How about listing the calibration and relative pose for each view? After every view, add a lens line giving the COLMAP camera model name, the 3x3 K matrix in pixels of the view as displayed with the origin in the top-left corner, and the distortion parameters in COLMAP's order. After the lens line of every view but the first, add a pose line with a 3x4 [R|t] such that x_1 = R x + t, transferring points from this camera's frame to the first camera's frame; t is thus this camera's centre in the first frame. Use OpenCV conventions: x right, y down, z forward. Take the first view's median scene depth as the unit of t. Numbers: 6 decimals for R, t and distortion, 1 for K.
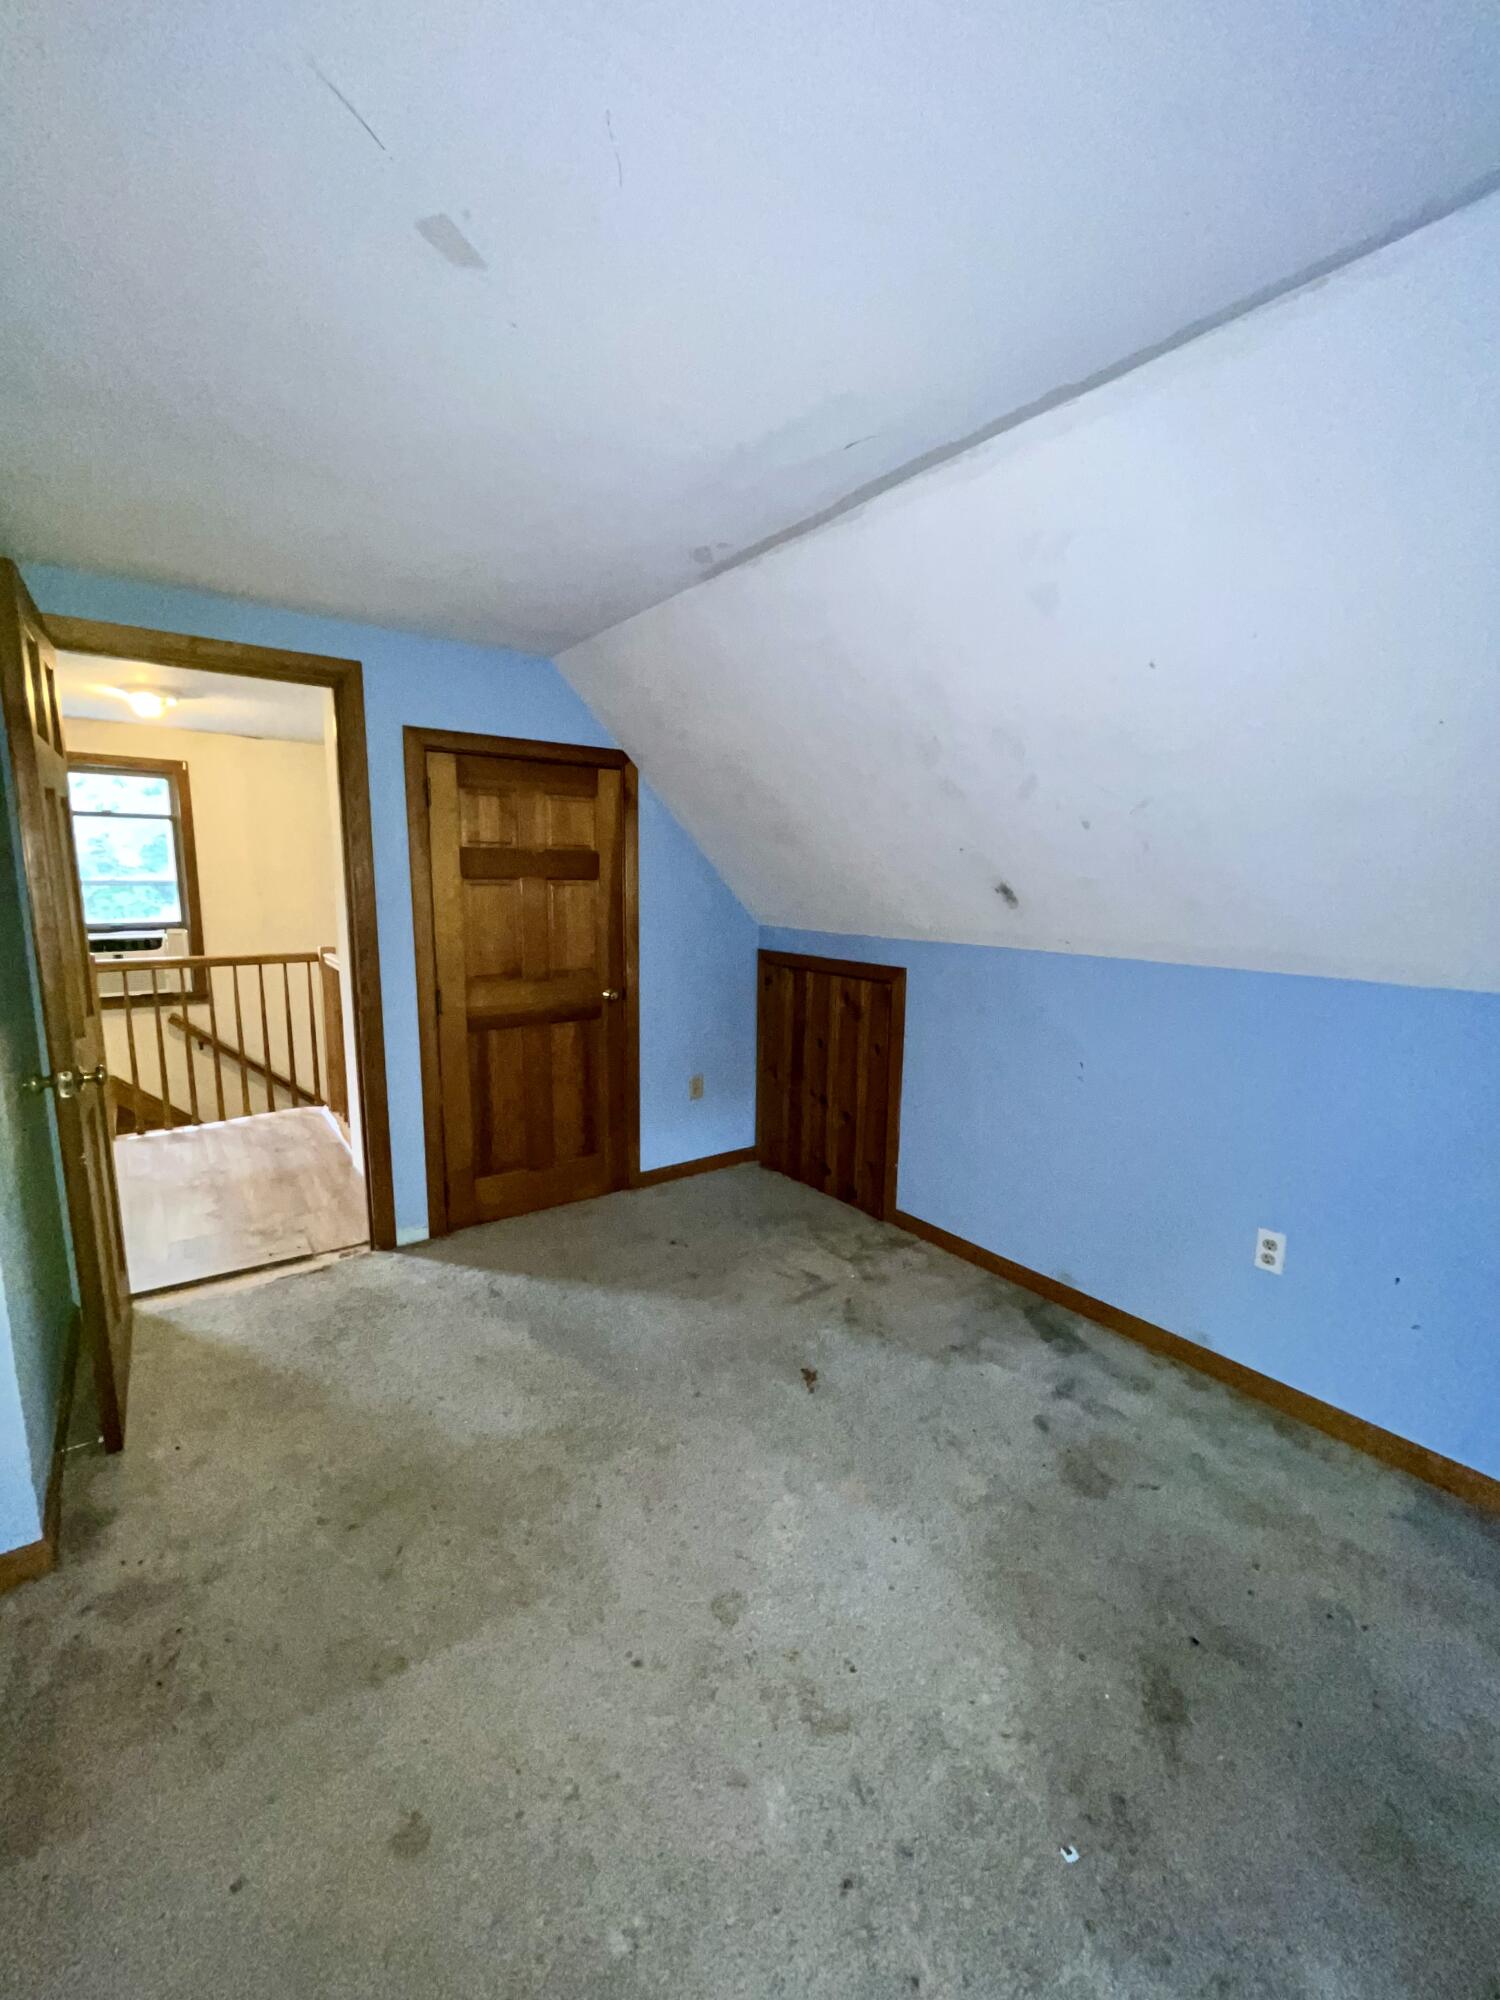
lens RADIAL K [[807.7, 0, 750.0], [0, 807.7, 1000.0], [0, 0, 1]] dist [-0.002026, -0.000519]
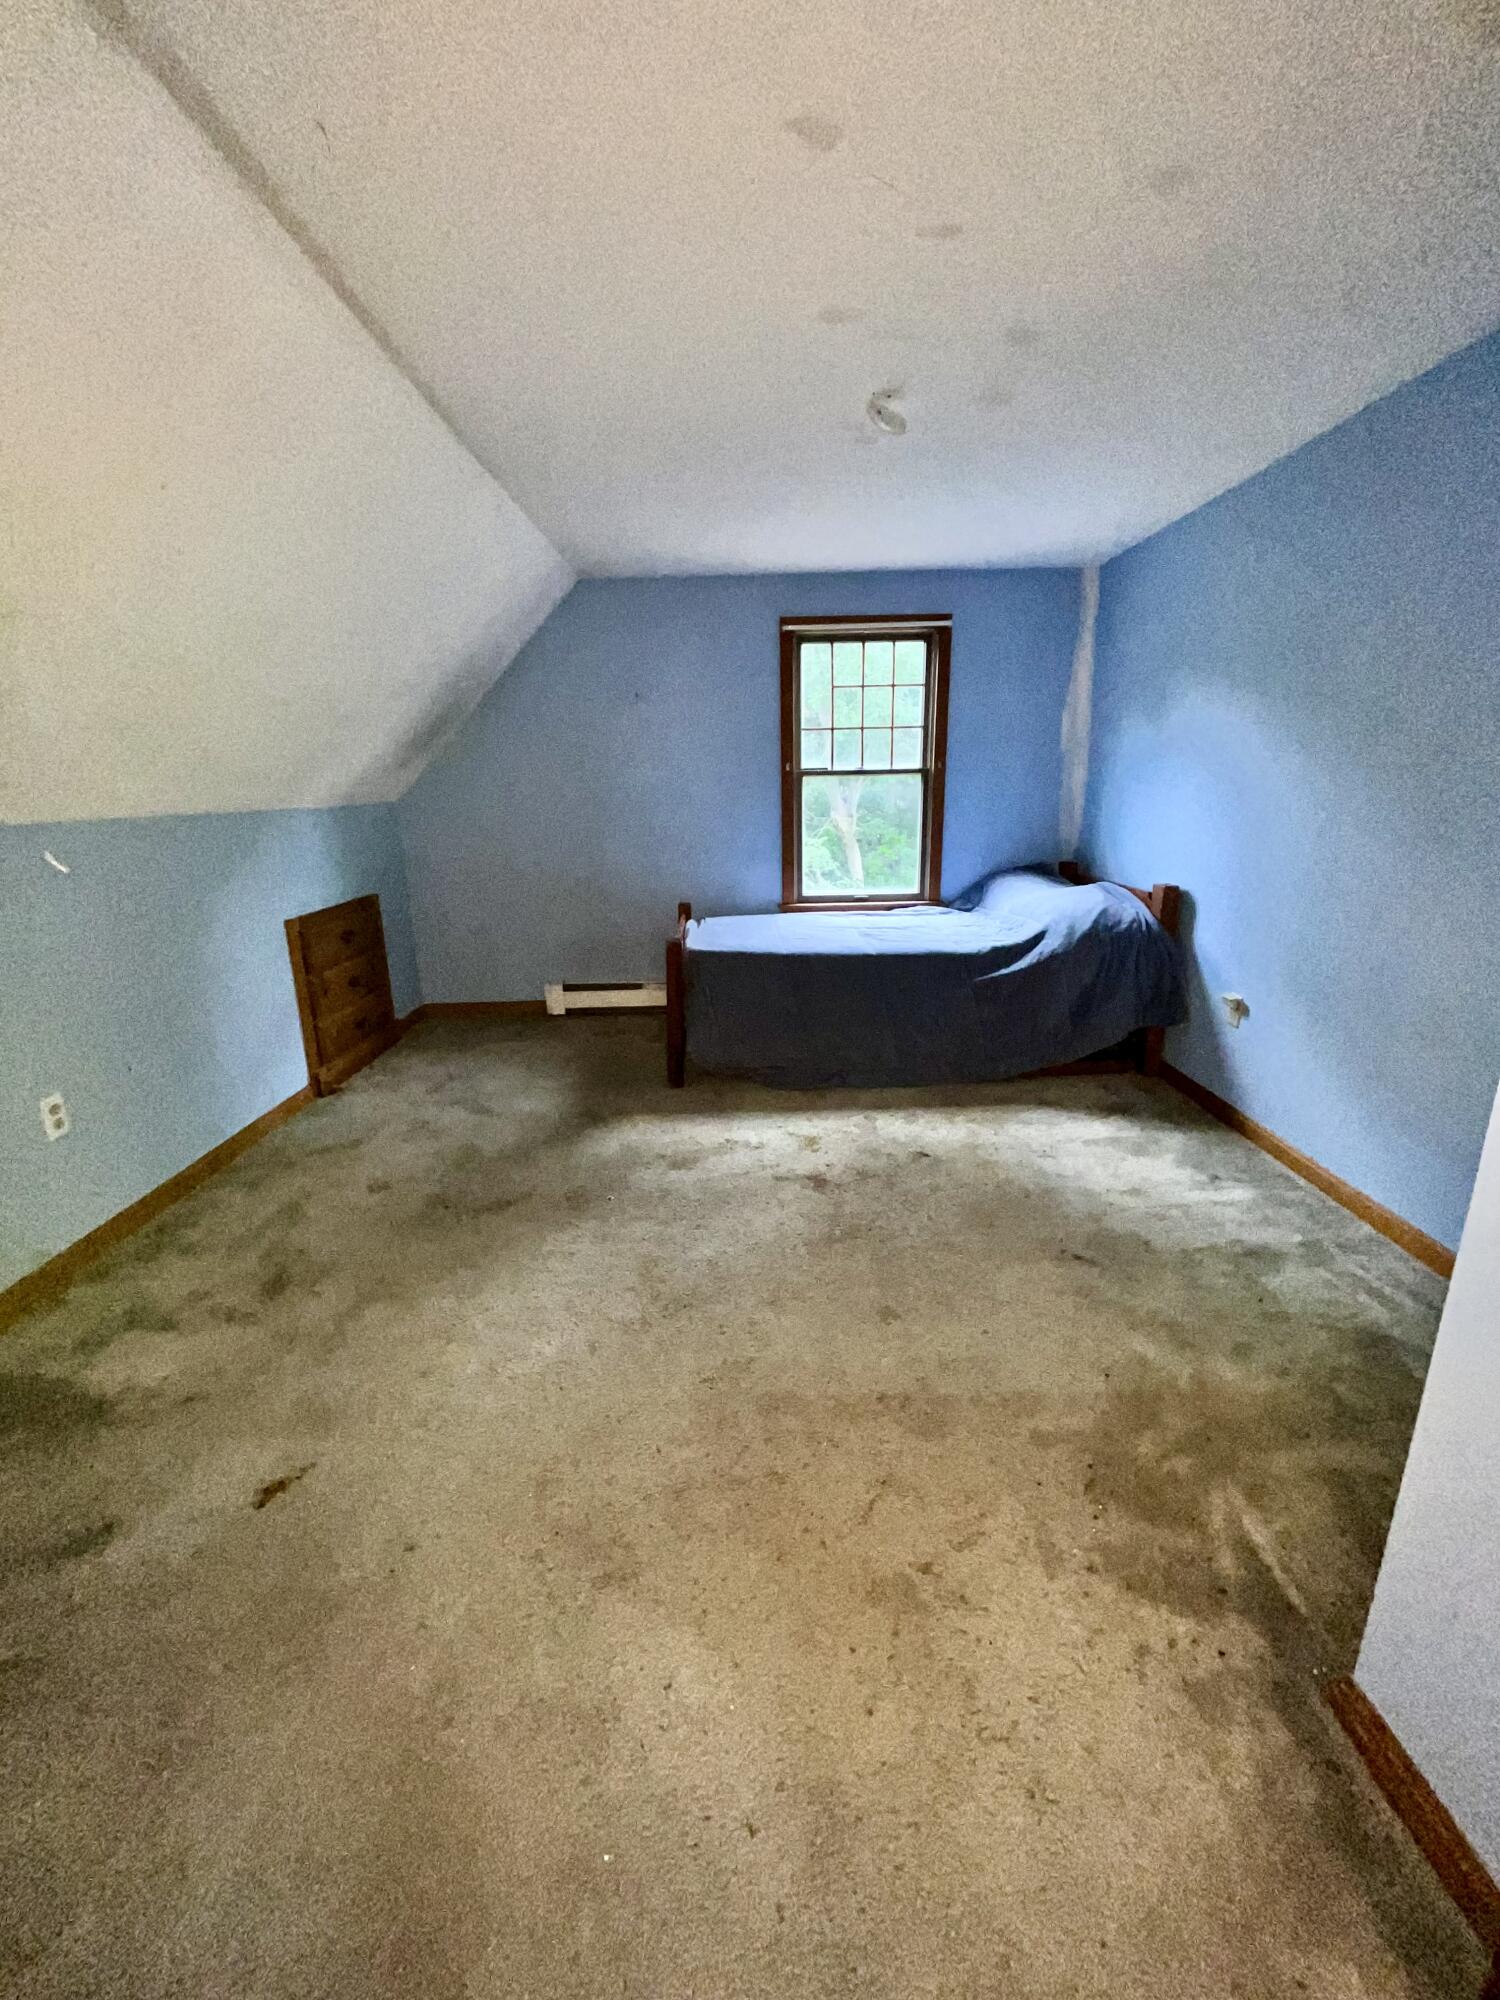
lens RADIAL K [[807.7, 0, 750.0], [0, 807.7, 1000.0], [0, 0, 1]] dist [-0.002026, -0.000519]
pose [[-0.792434, -0.154159, 0.590156, -0.573611], [0.106507, 0.917700, 0.382731, -0.100575], [-0.600587, 0.366144, -0.710798, 1.138793]]
